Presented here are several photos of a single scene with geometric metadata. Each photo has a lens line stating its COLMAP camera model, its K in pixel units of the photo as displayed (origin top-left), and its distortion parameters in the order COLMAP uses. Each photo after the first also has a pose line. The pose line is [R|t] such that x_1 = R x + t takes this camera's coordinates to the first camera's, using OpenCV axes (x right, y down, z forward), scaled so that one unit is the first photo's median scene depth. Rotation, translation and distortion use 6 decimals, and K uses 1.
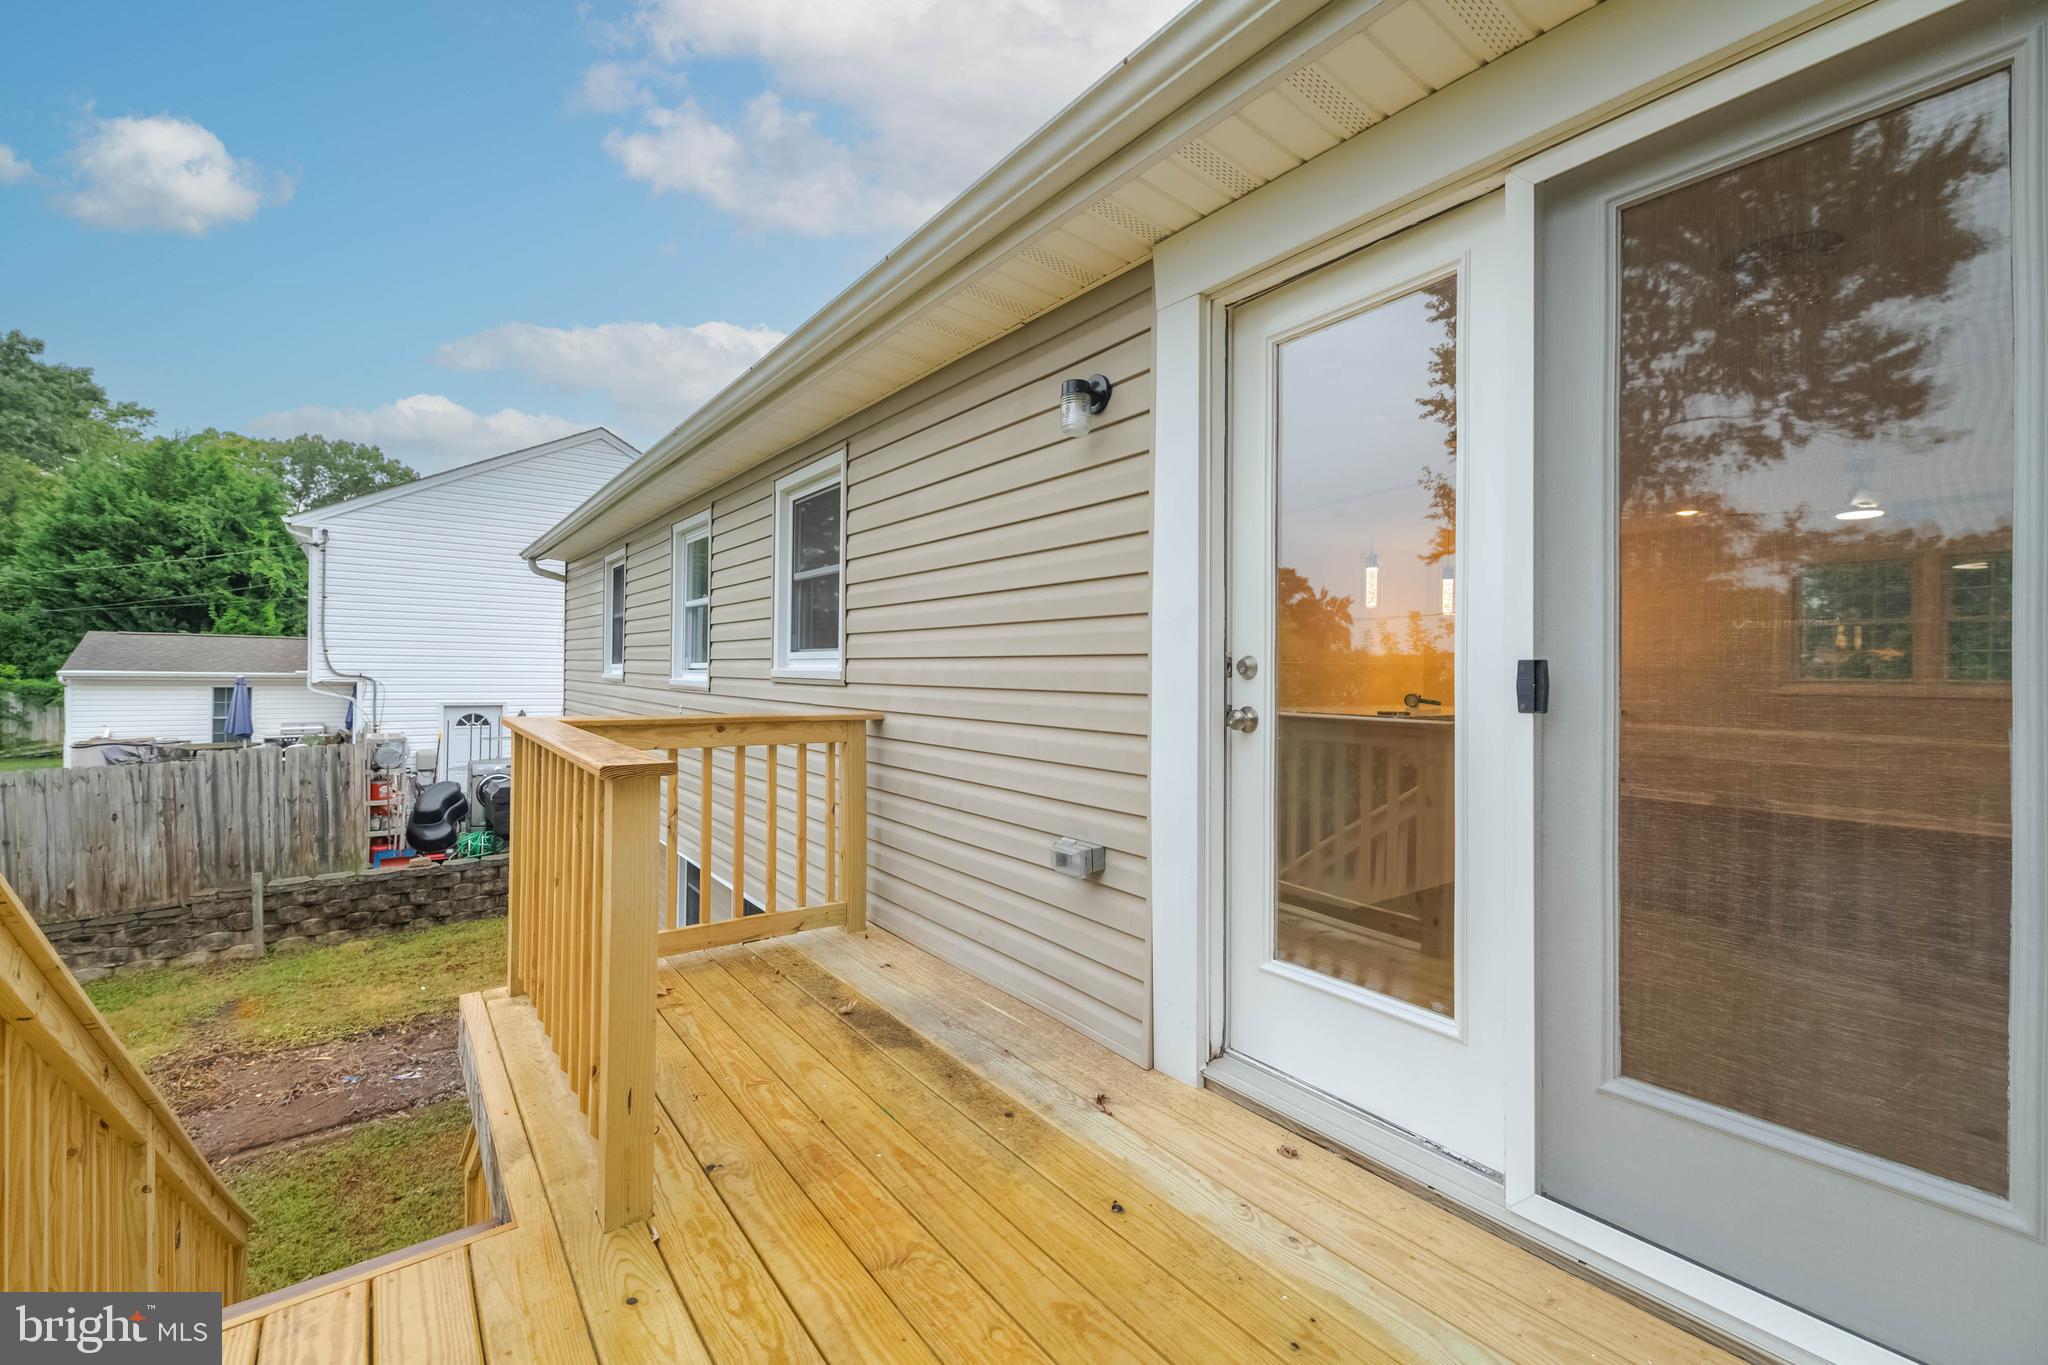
lens RADIAL K [[875.2, 0, 1063.2], [0, 875.2, 684.7], [0, 0, 1]] dist [-0.002179, -0.009191]
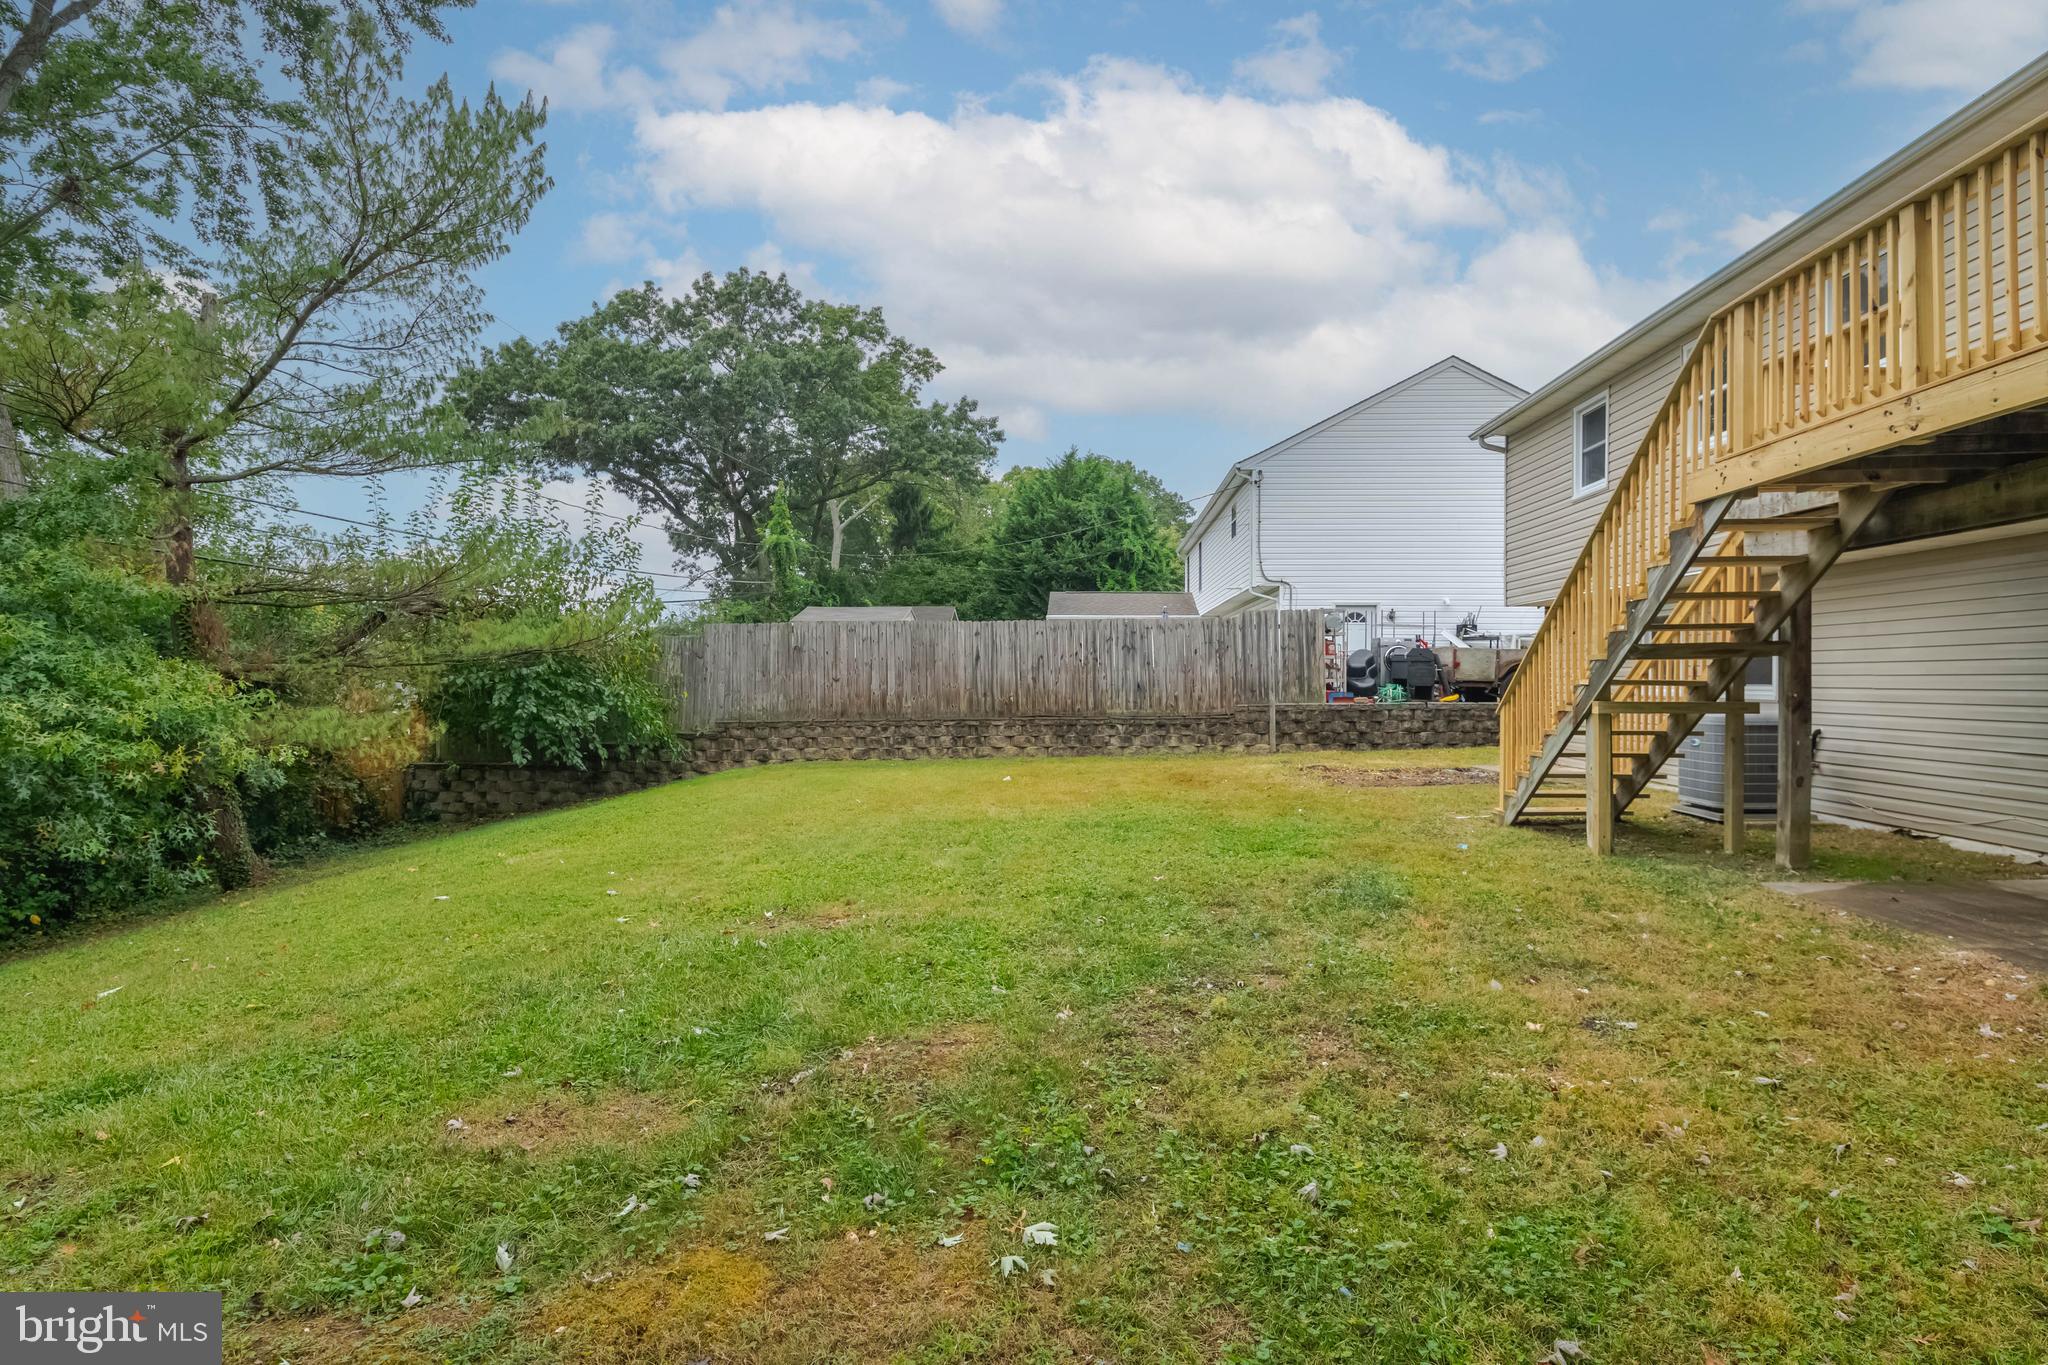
lens RADIAL K [[1059.3, 0, 1029.1], [0, 1059.3, 692.6], [0, 0, 1]] dist [-0.005003, -0.002176]
pose [[0.749931, -0.011373, -0.661419, -0.060321], [0.005334, 0.999924, -0.011145, 0.201966], [0.661495, 0.004830, 0.749934, -0.506586]]
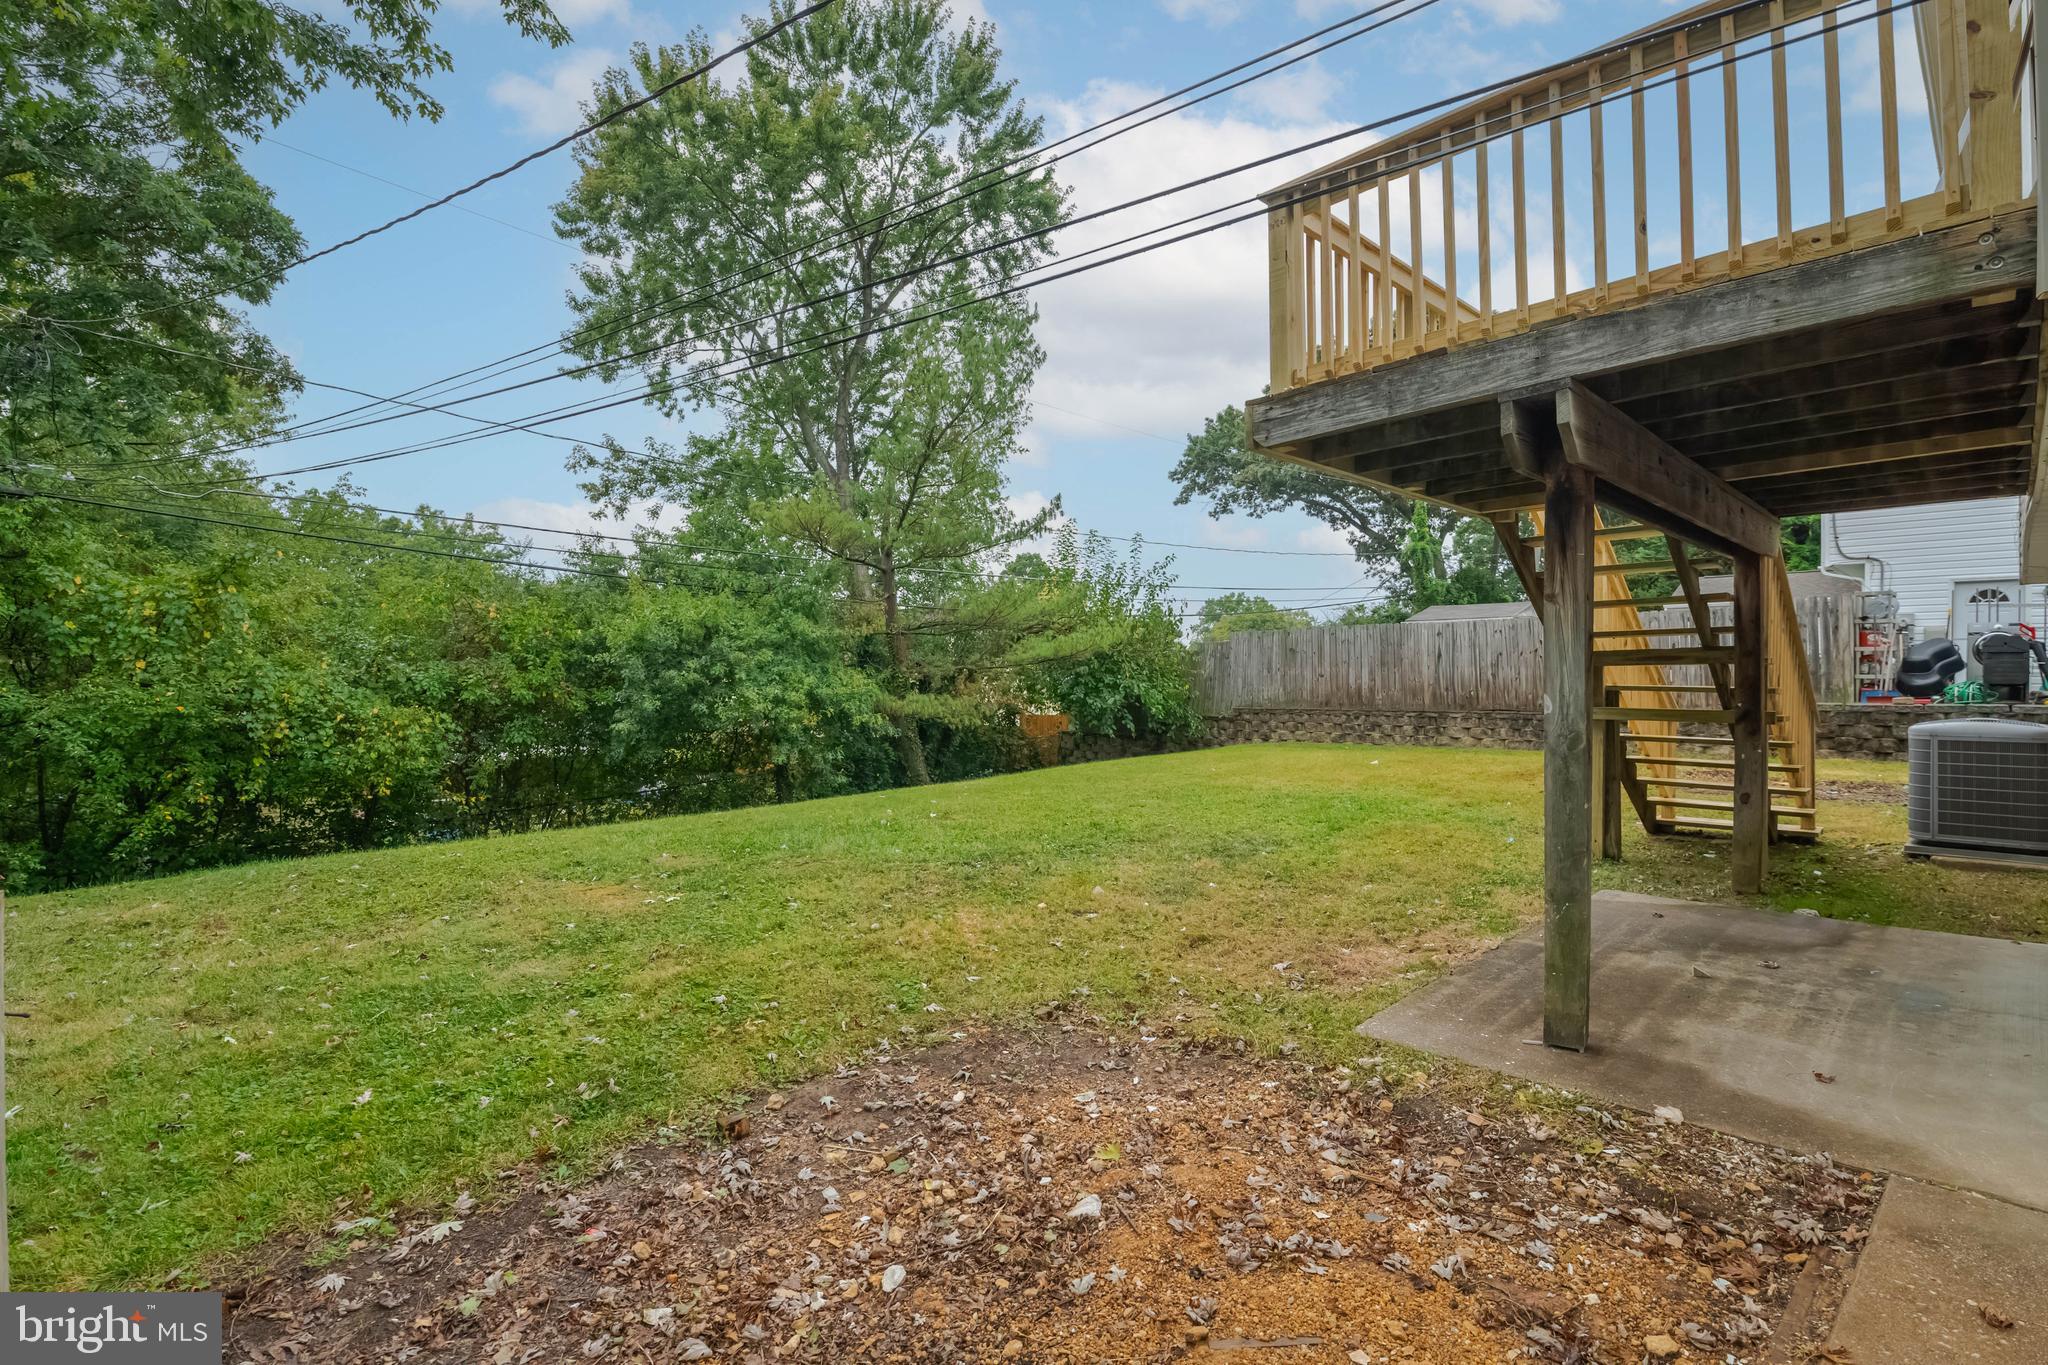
lens RADIAL K [[948.3, 0, 1025.8], [0, 948.3, 671.7], [0, 0, 1]] dist [-0.021091, -0.000066]
pose [[0.086088, -0.018073, -0.996124, 0.319332], [-0.009457, 0.999776, -0.018956, 0.194601], [0.996243, 0.011052, 0.085897, -0.189172]]
